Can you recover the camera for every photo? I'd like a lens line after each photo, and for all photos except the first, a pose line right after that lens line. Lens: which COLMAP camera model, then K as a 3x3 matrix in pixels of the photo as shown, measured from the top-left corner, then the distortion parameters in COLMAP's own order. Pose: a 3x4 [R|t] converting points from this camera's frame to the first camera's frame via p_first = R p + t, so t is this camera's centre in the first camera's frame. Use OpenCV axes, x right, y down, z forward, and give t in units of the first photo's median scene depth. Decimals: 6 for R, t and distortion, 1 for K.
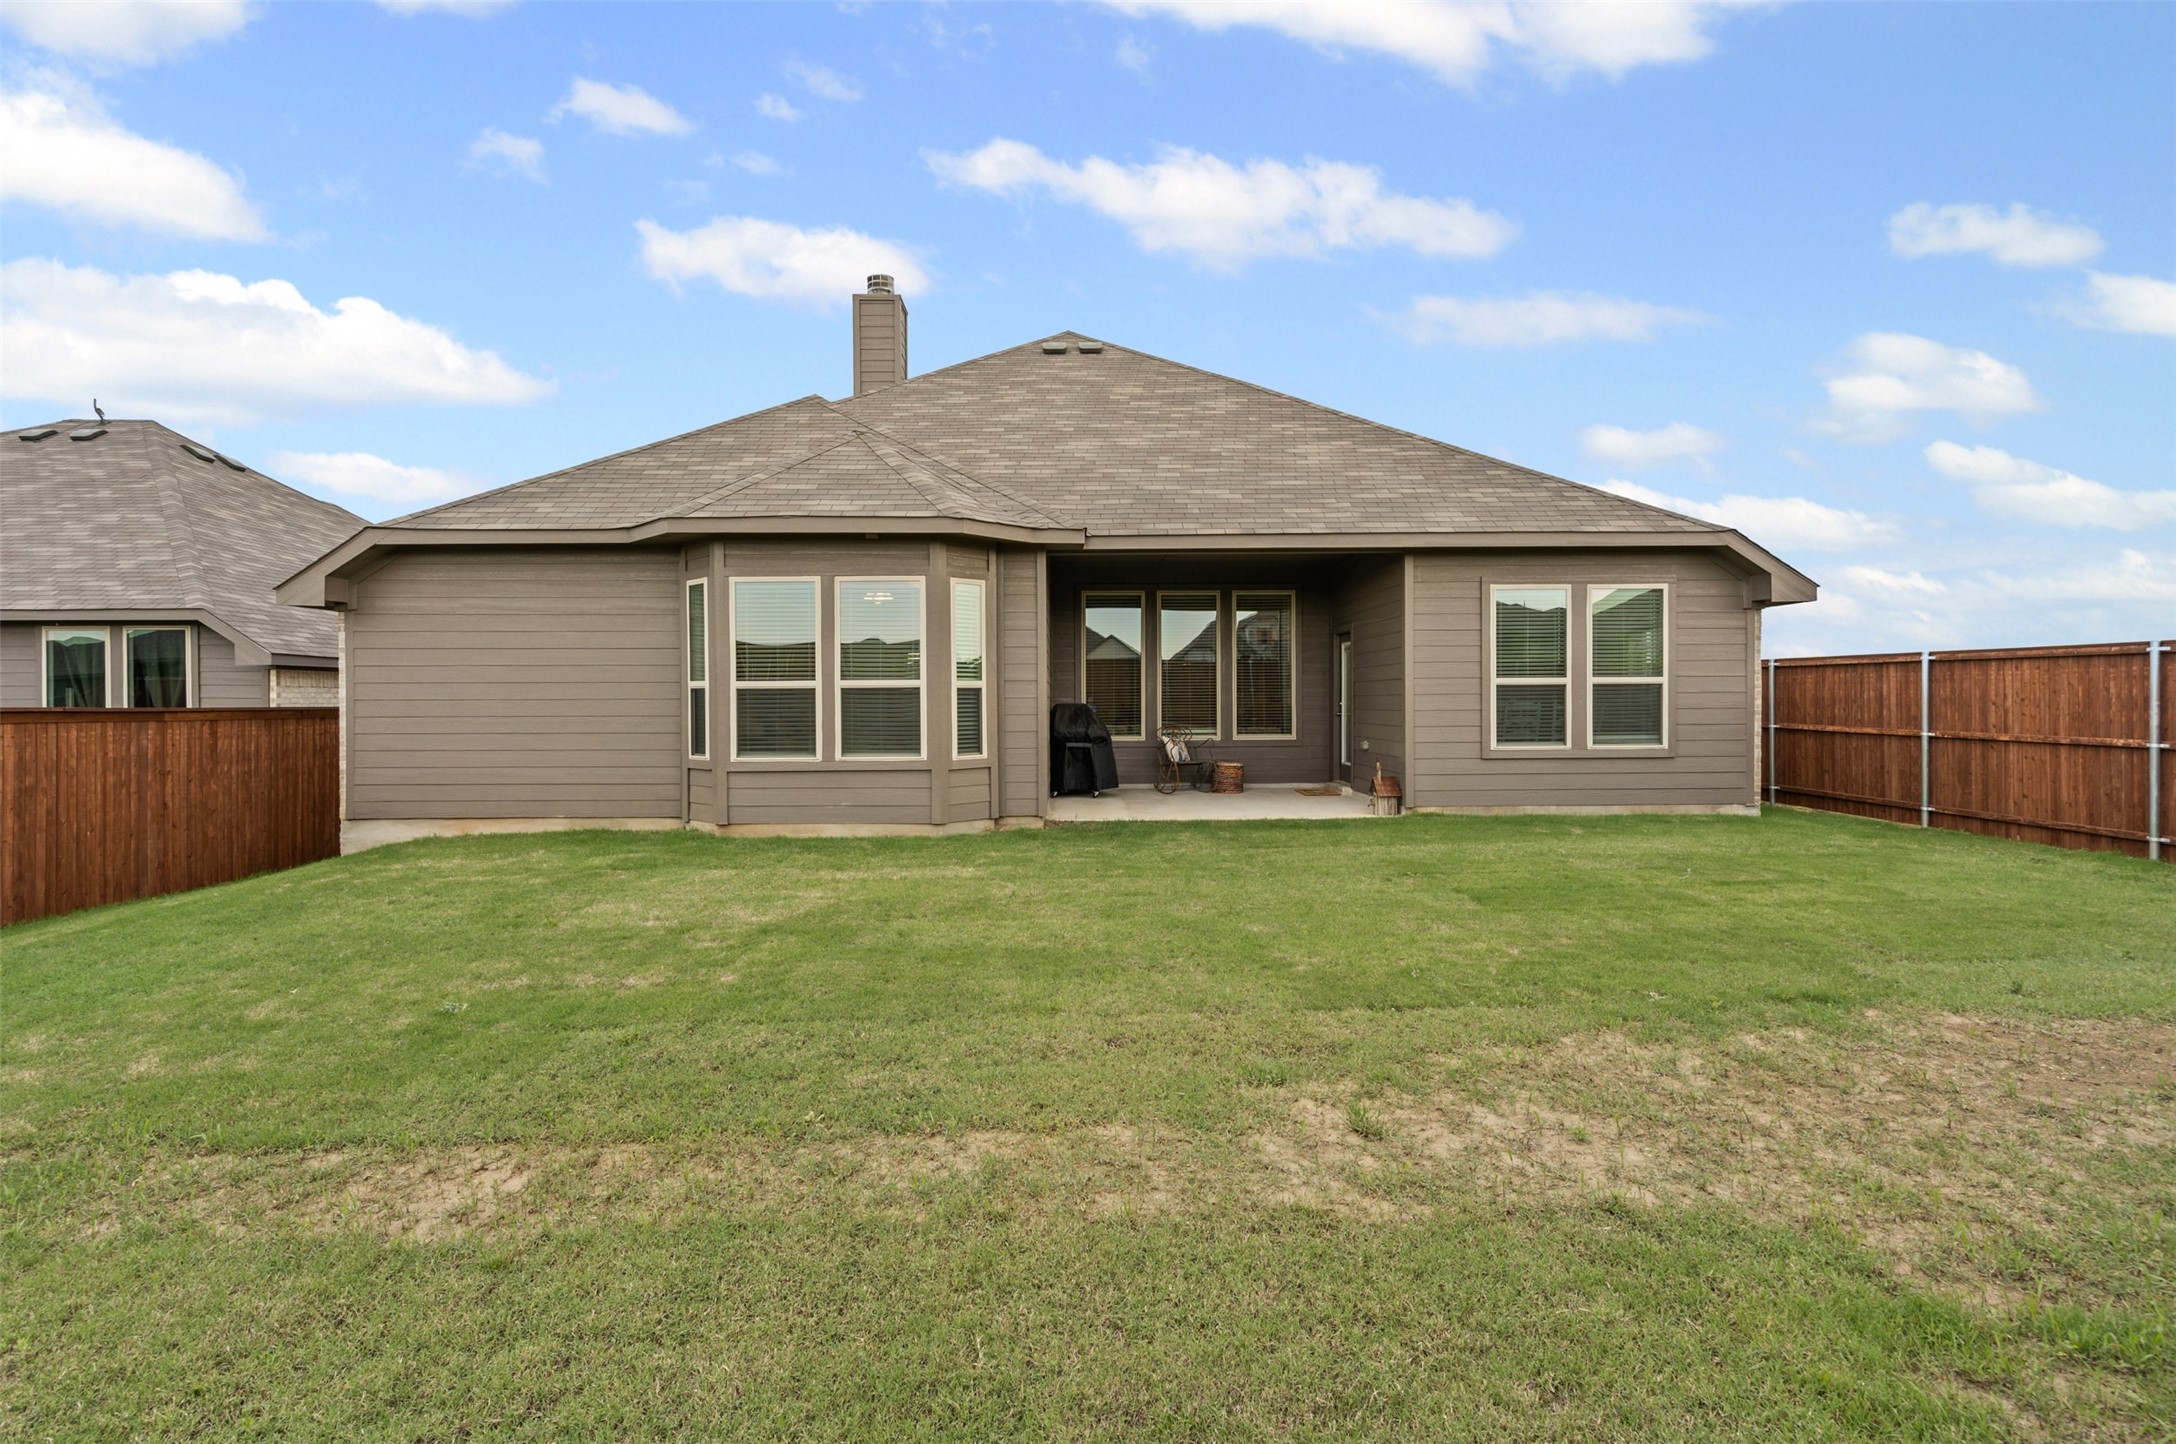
lens RADIAL K [[1134.6, 0, 1092.8], [0, 1134.6, 719.6], [0, 0, 1]] dist [-0.004187, -0.000712]
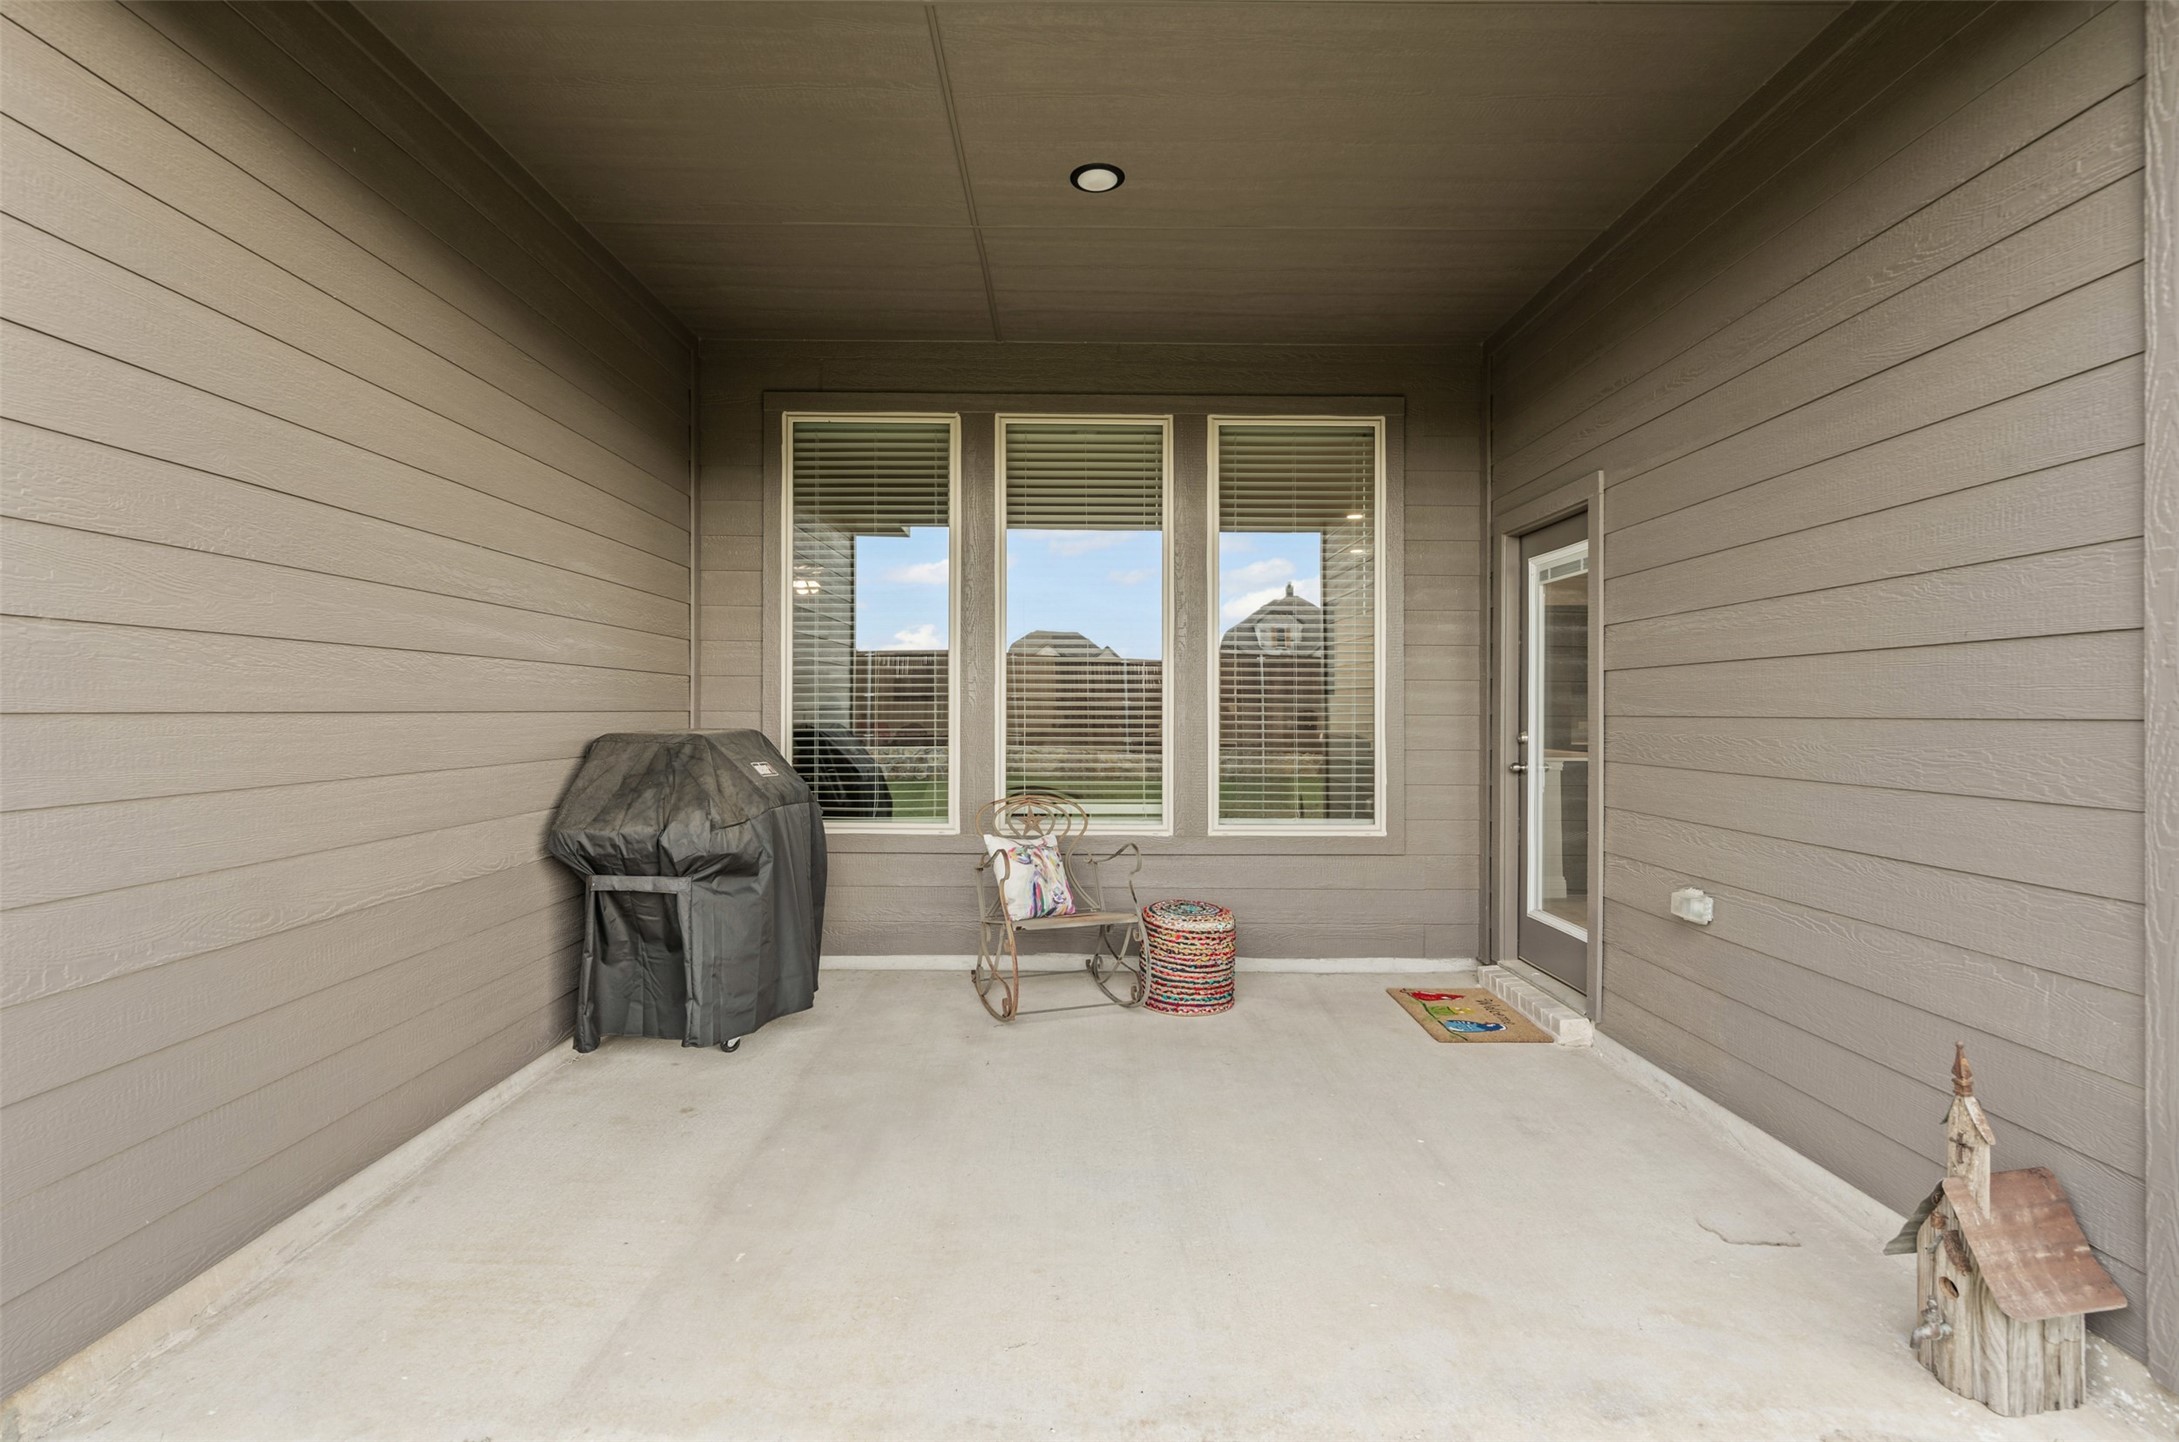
lens RADIAL K [[1003.4, 0, 1091.2], [0, 1003.4, 714.6], [0, 0, 1]] dist [-0.000656, -0.000154]
pose [[0.999533, -0.001218, -0.030529, 0.120629], [0.000934, 0.999956, -0.009299, -0.021833], [0.030539, 0.009266, 0.999491, 0.851700]]
